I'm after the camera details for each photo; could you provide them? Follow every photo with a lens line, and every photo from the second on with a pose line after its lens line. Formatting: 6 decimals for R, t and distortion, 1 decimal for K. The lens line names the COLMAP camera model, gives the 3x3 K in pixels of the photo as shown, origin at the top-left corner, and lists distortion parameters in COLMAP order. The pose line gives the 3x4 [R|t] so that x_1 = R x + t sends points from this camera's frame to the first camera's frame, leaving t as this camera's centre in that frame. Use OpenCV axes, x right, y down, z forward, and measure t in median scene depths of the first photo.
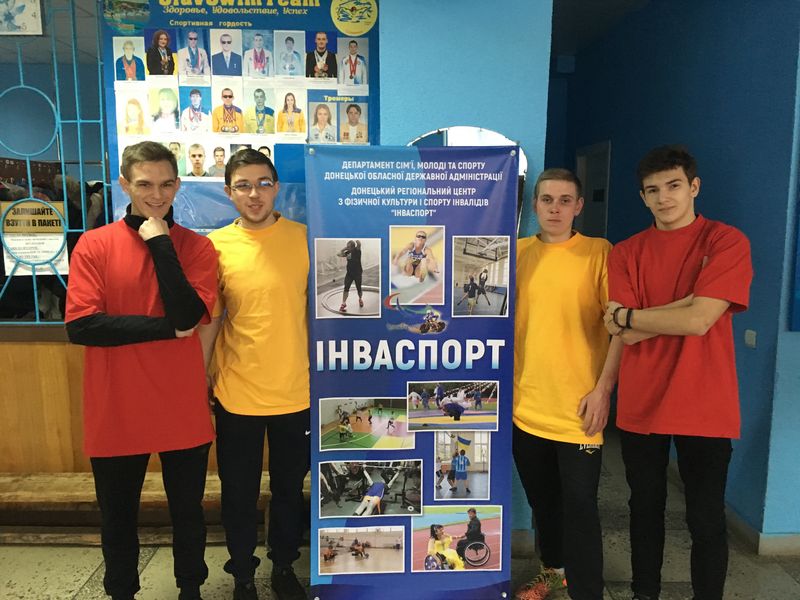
lens RADIAL K [[683.9, 0, 401.7], [0, 683.9, 293.3], [0, 0, 1]] dist [0.080747, -0.115368]
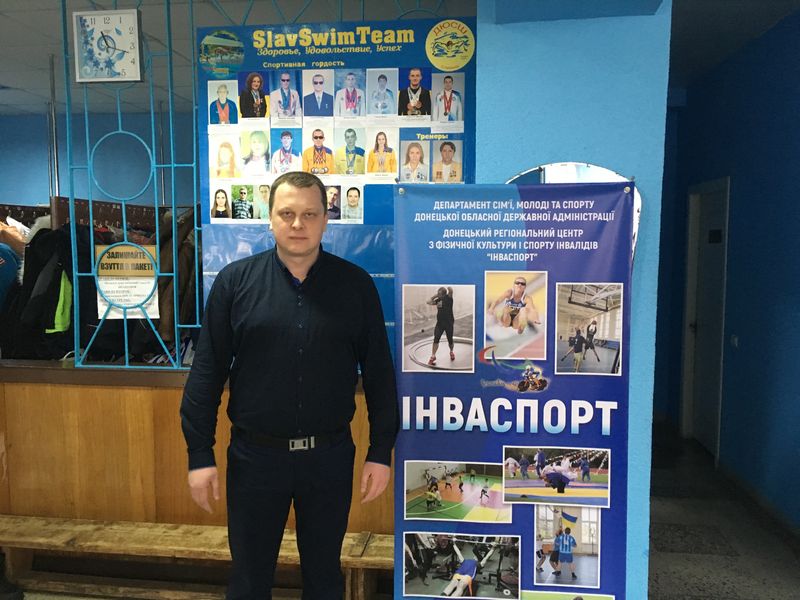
lens RADIAL K [[683.9, 0, 401.7], [0, 683.9, 293.3], [0, 0, 1]] dist [0.080747, -0.115368]
pose [[0.990622, 0.009024, -0.136336, -0.002790], [-0.017229, 0.998102, -0.059129, -0.013427], [0.135544, 0.060923, 0.988896, 0.087504]]
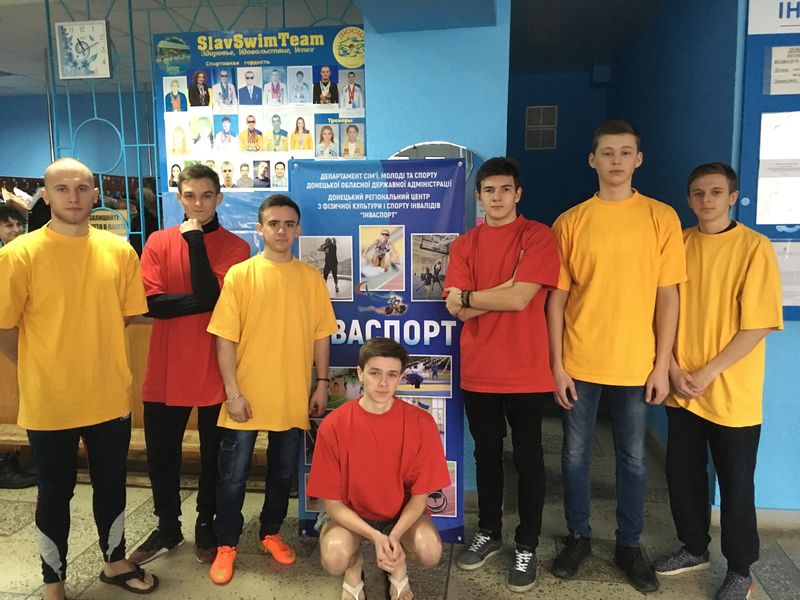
lens RADIAL K [[683.9, 0, 401.7], [0, 683.9, 293.3], [0, 0, 1]] dist [0.080747, -0.115368]
pose [[0.987741, 0.007586, -0.155916, 0.240362], [-0.009363, 0.999899, -0.010666, 0.033236], [0.155820, 0.011995, 0.987713, -0.185951]]
